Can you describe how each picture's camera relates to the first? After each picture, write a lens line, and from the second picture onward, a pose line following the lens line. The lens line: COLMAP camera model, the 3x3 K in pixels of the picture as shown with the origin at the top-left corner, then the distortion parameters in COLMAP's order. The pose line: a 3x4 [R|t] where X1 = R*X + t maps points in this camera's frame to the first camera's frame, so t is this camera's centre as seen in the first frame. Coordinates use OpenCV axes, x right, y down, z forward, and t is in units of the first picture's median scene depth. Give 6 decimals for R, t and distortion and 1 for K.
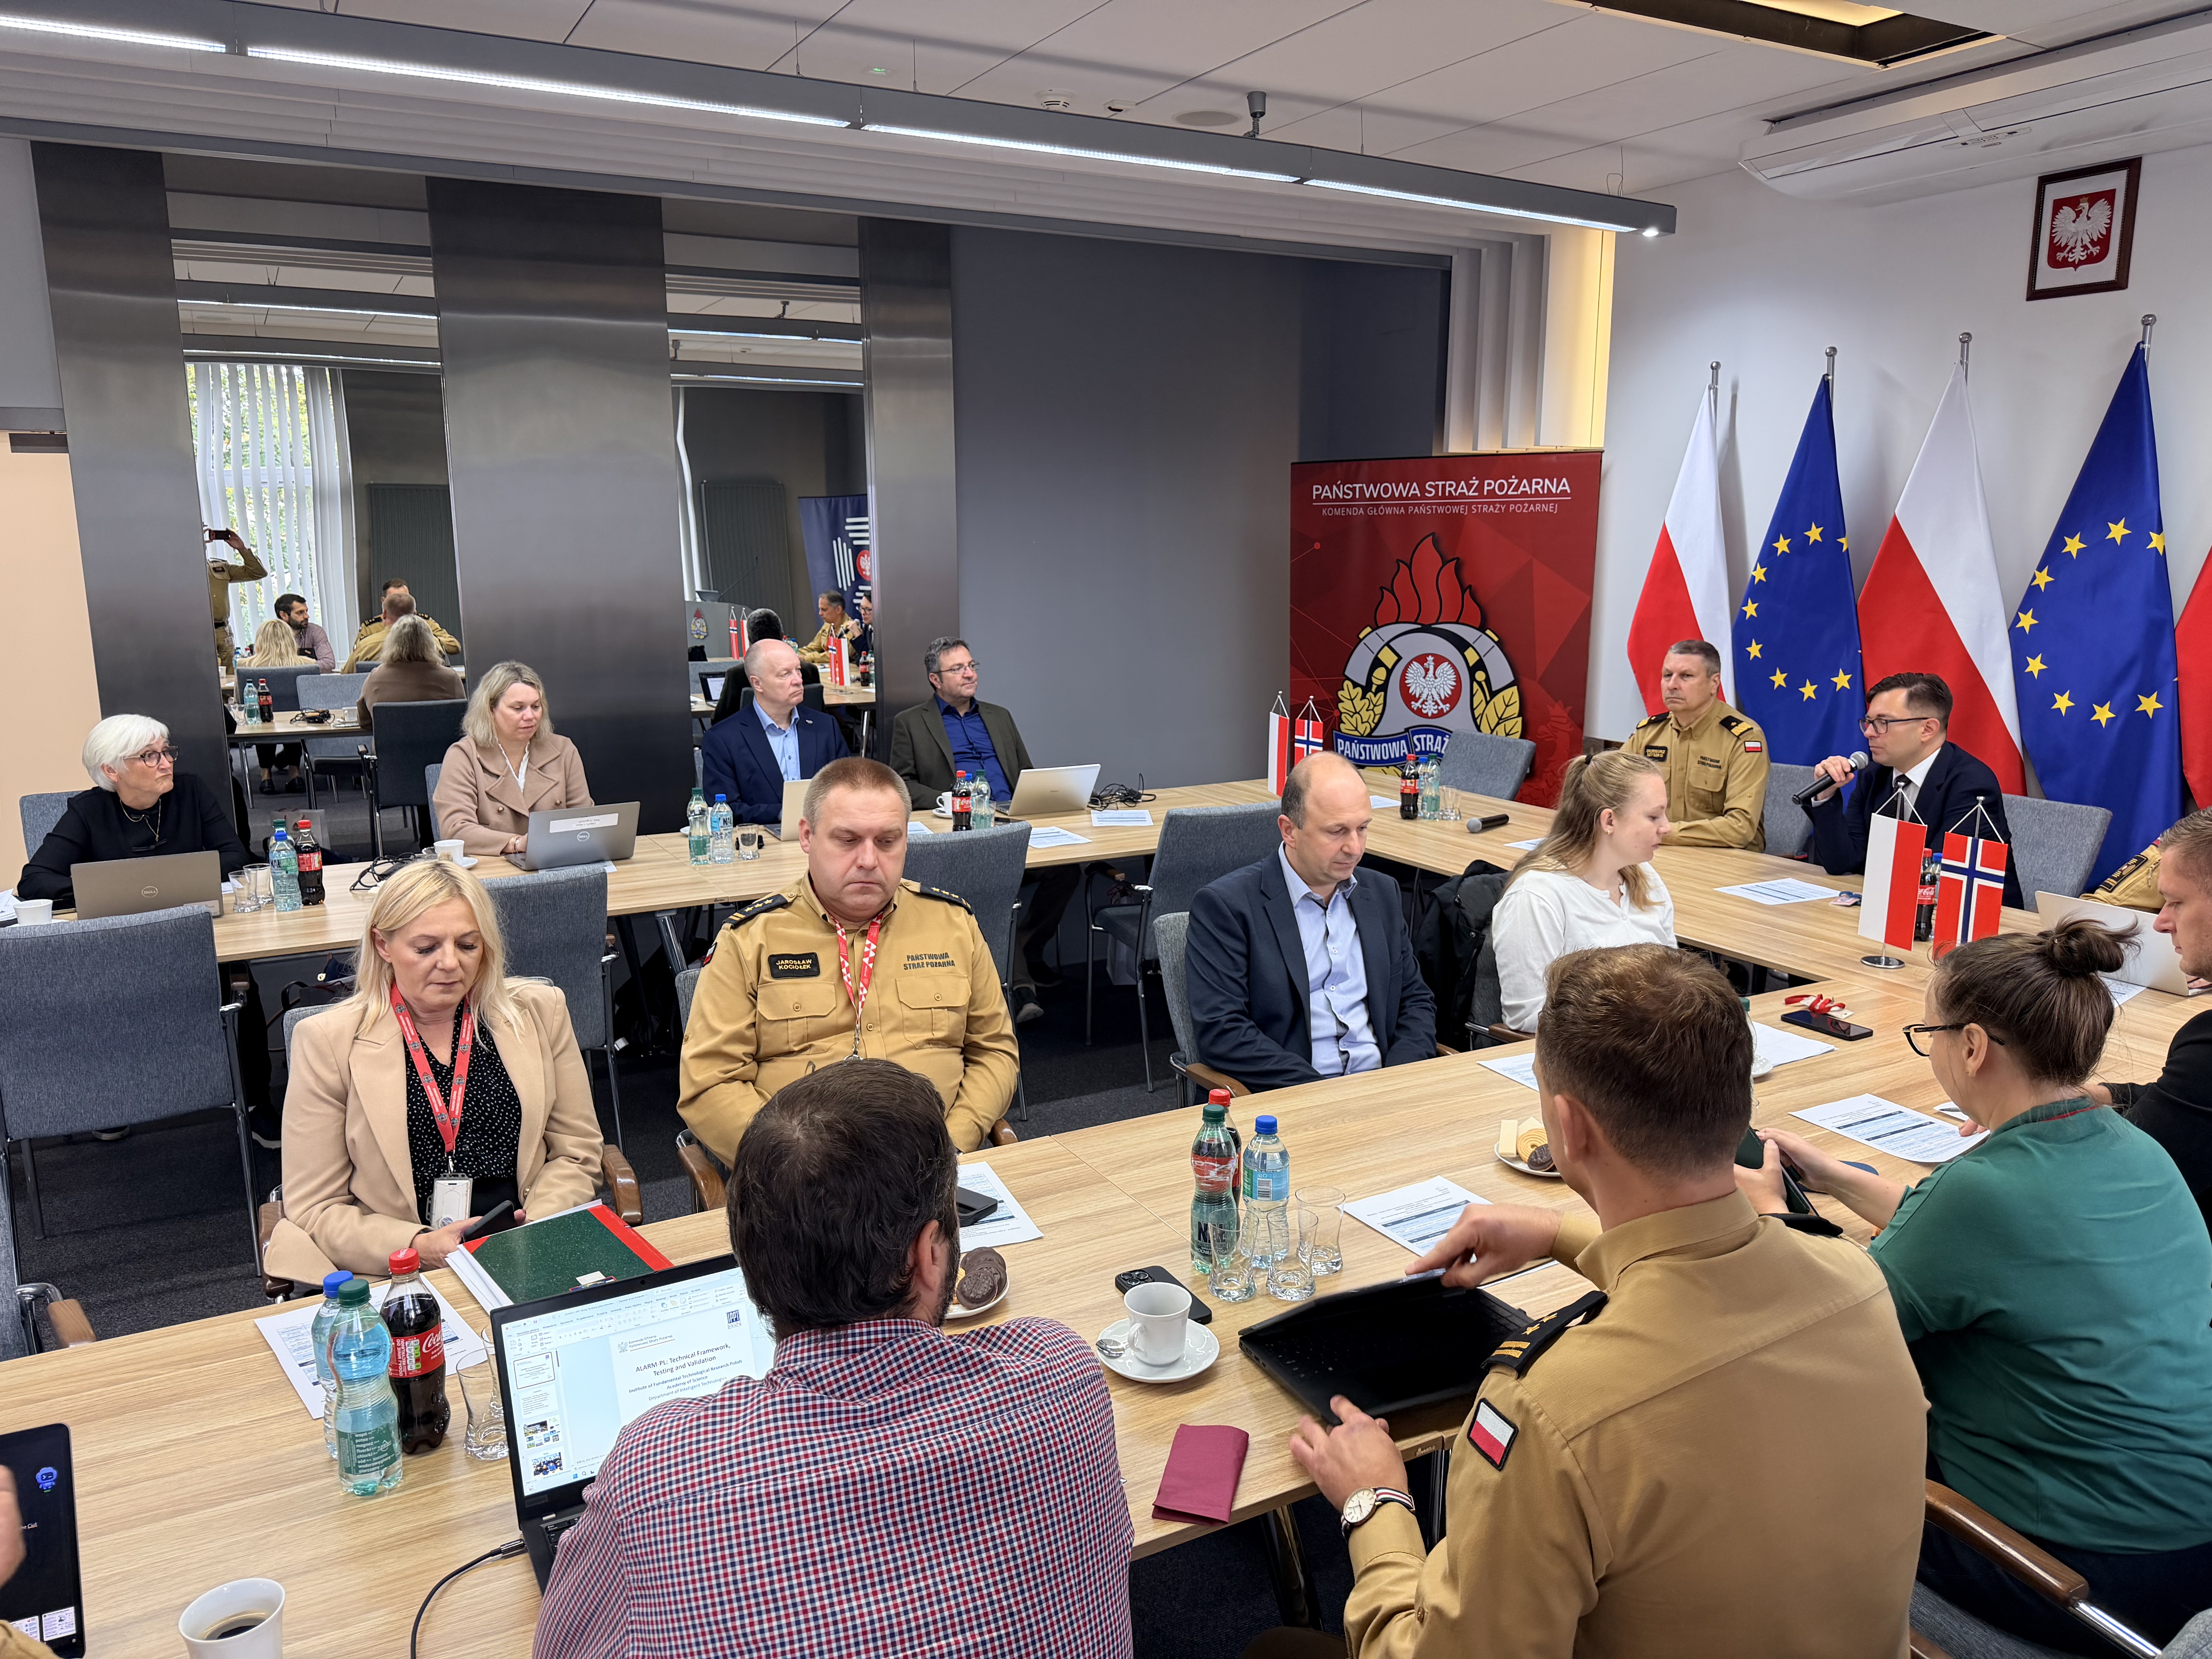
lens RADIAL K [[1581.5, 0, 1114.9], [0, 1581.5, 853.5], [0, 0, 1]] dist [0.041937, -0.055861]
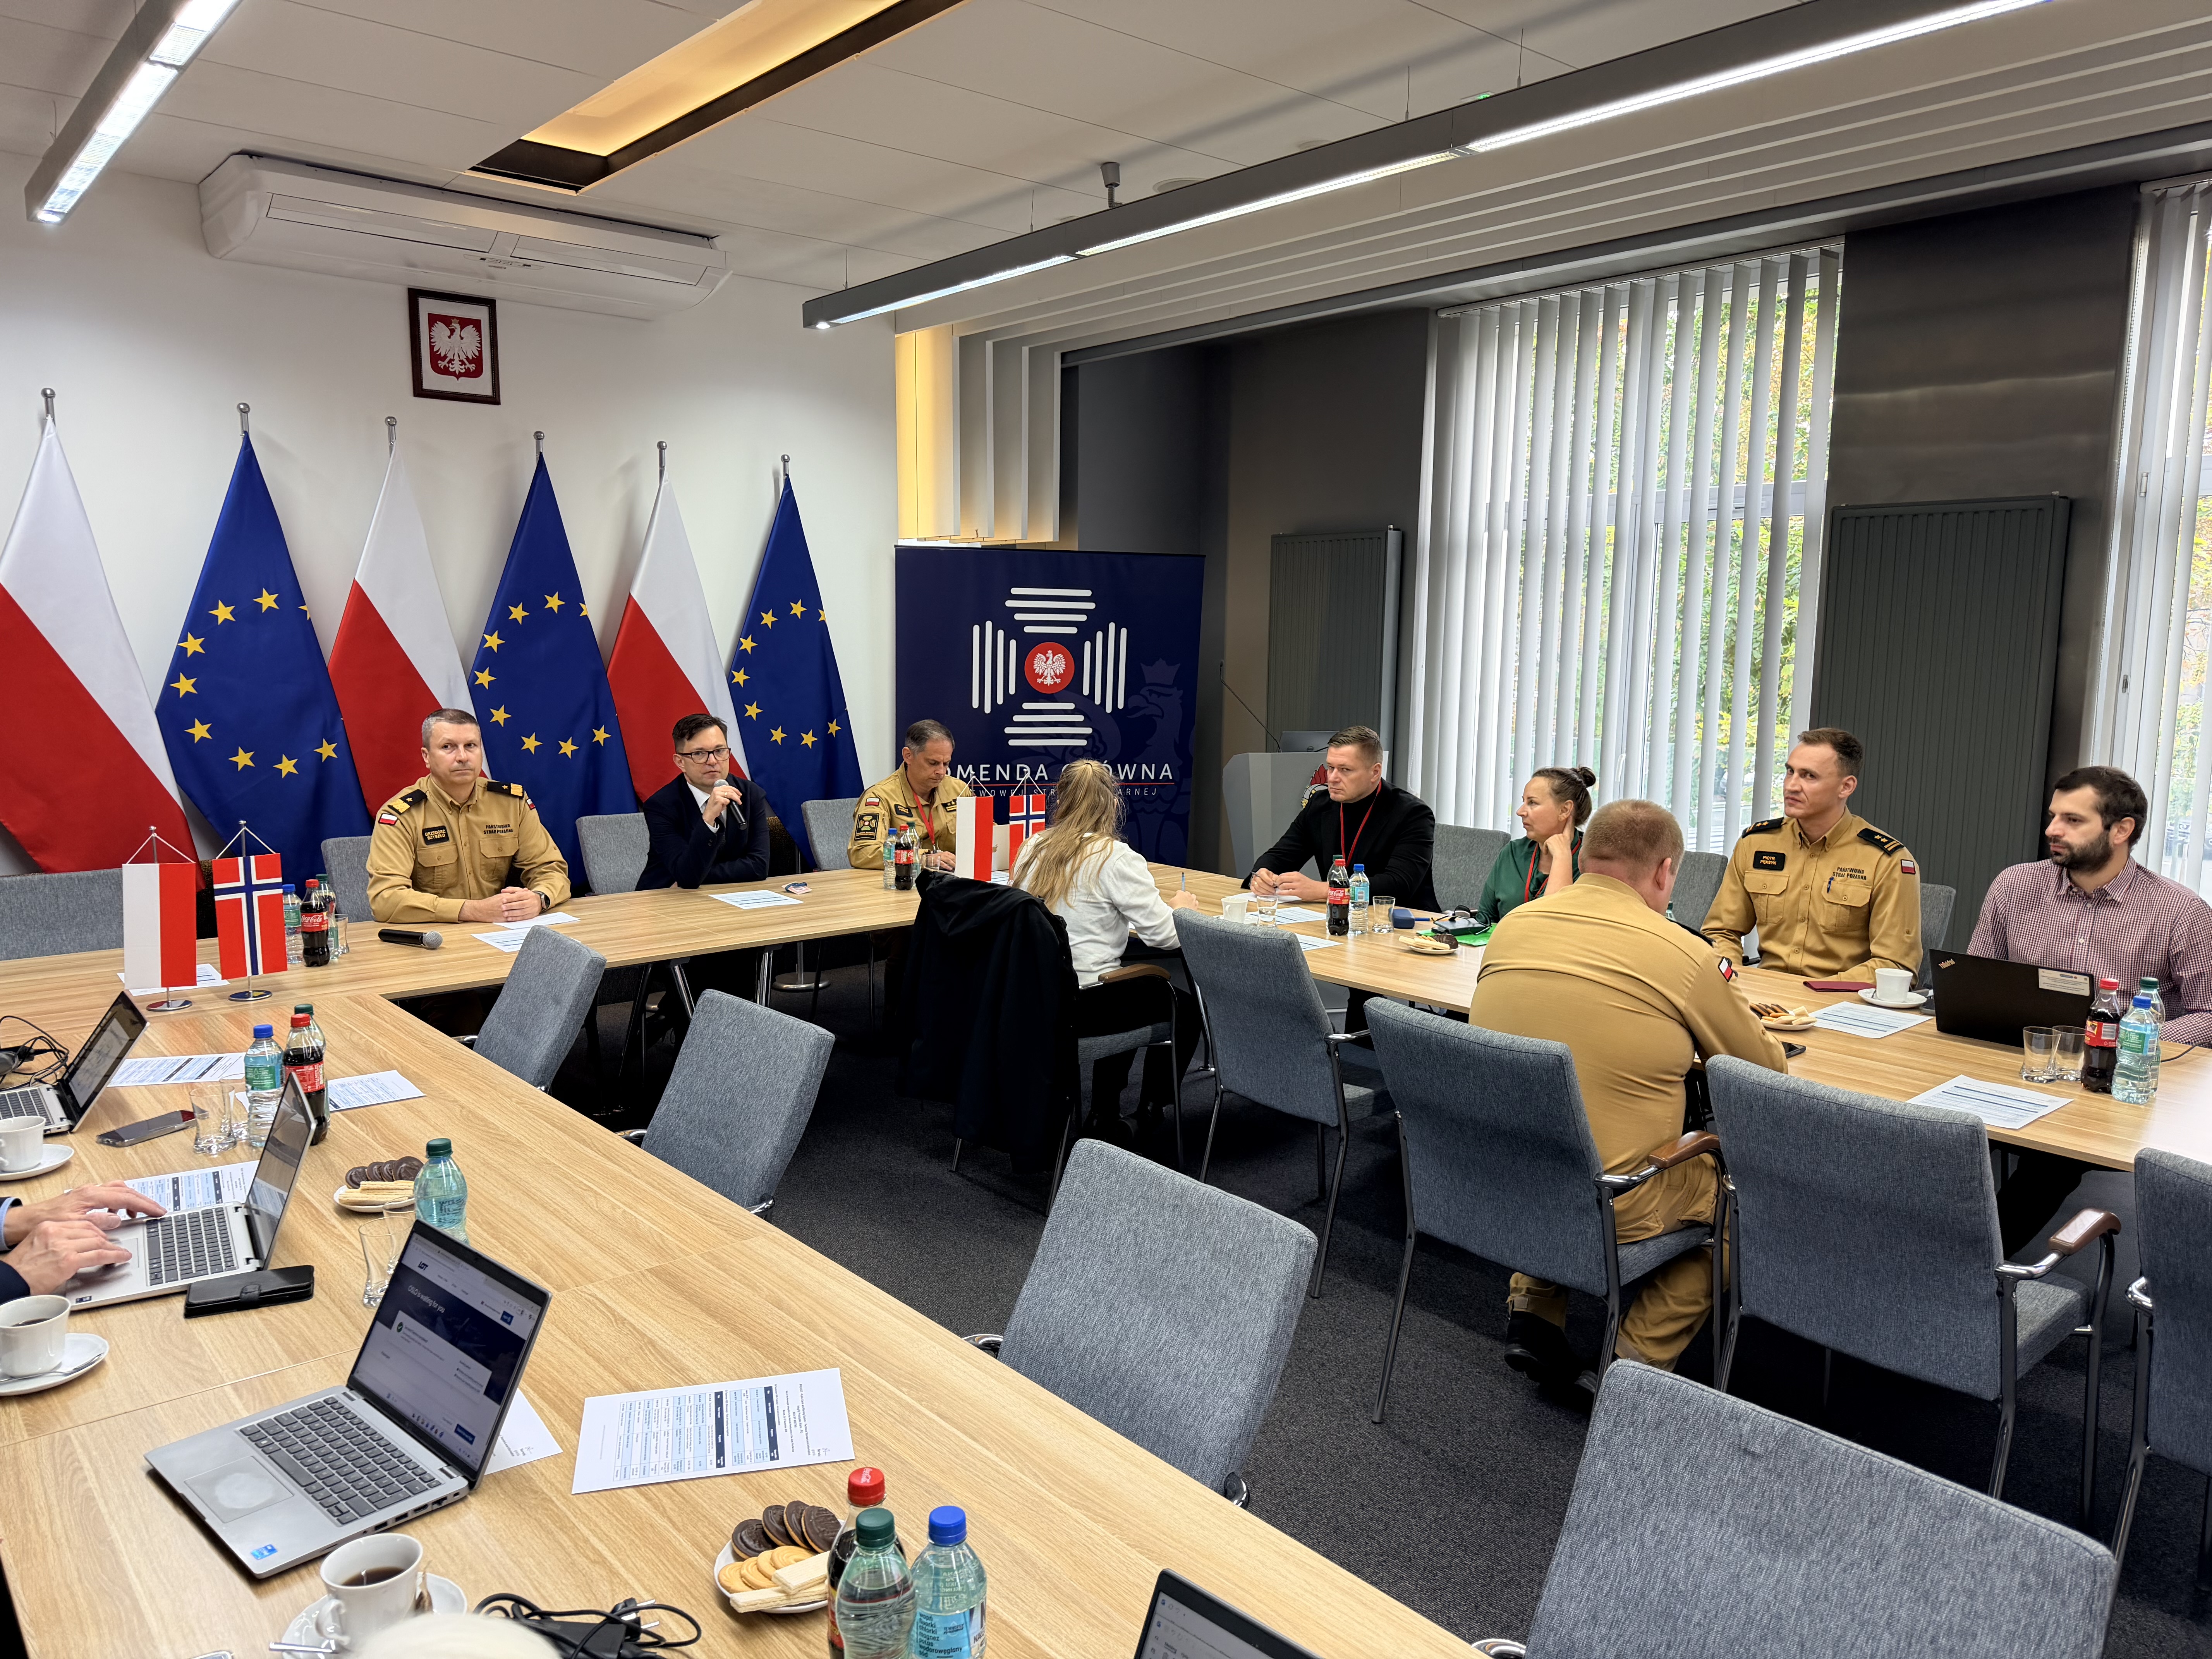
lens RADIAL K [[1545.1, 0, 1106.0], [0, 1545.1, 829.5], [0, 0, 1]] dist [0.158367, -0.295103]
pose [[-0.212992, -0.126423, 0.968840, -0.483879], [0.192011, 0.966841, 0.168374, -0.109813], [-0.958001, 0.221890, -0.181655, 0.603755]]
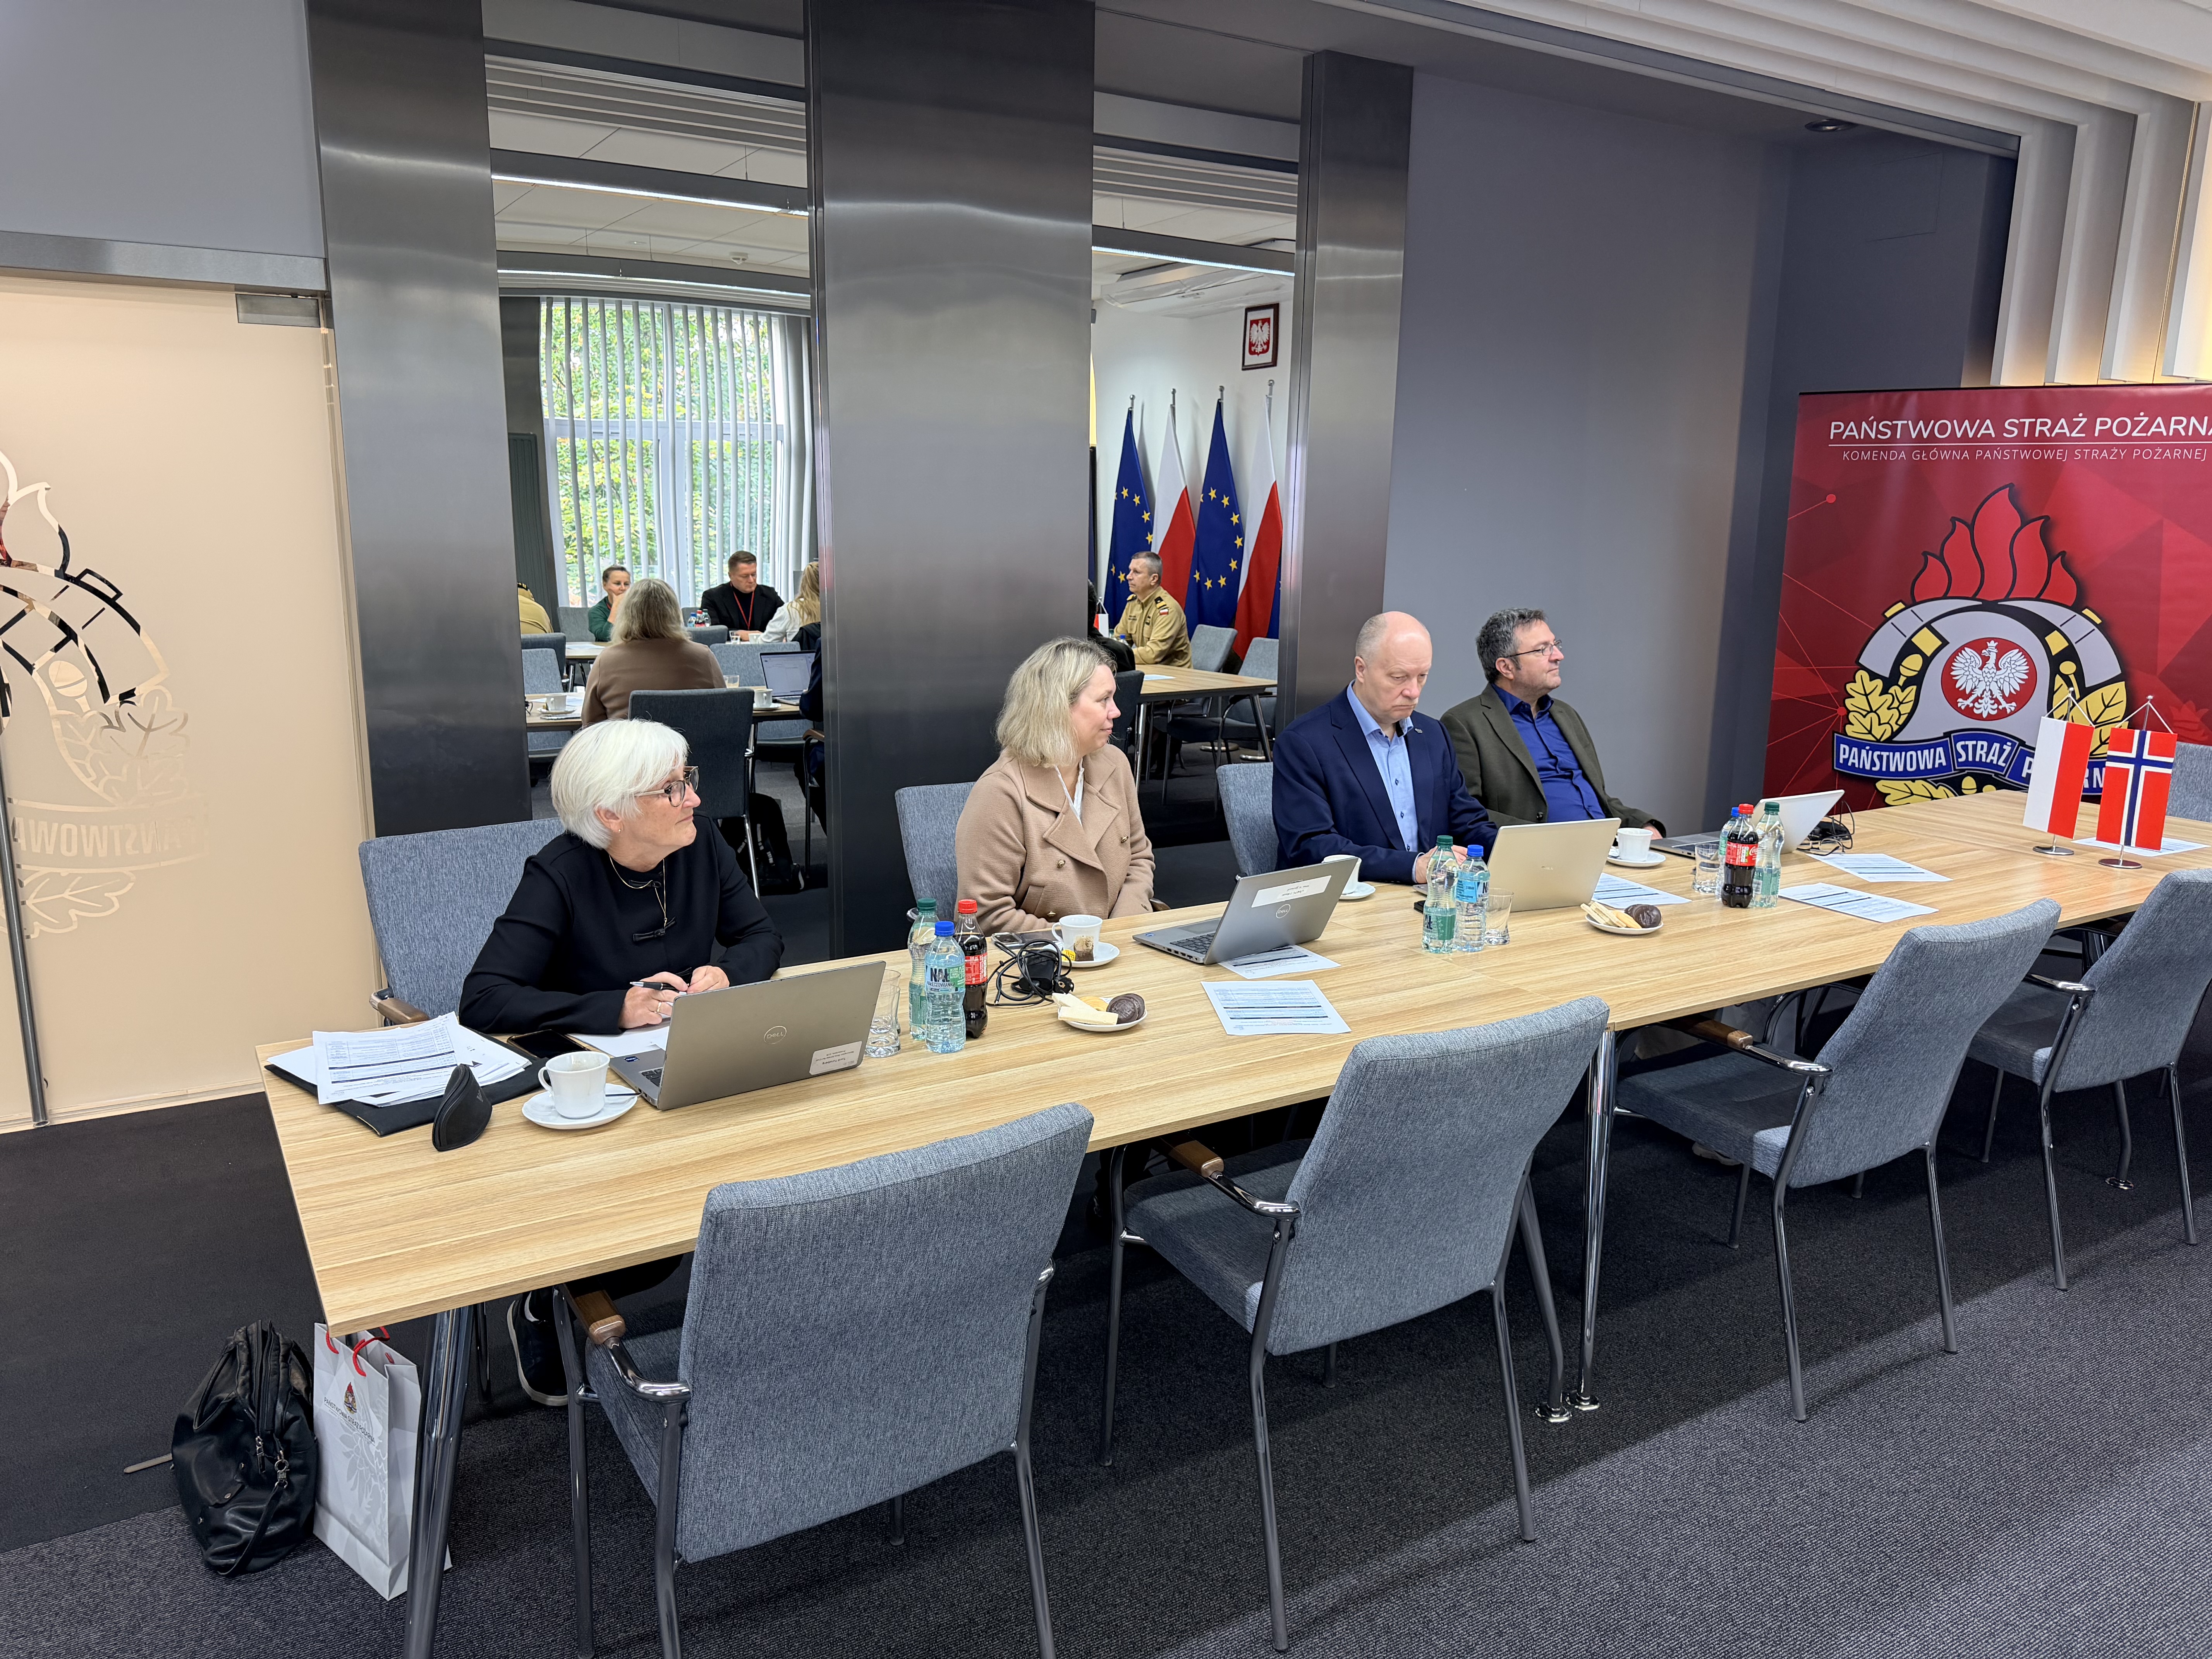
lens RADIAL K [[1607.0, 0, 1106.0], [0, 1607.0, 829.5], [0, 0, 1]] dist [0.001641, -0.002220]
pose [[0.998359, 0.006653, 0.056883, -0.298669], [-0.006502, 0.999975, -0.002828, -0.027656], [-0.056901, 0.002454, 0.998377, 0.242973]]
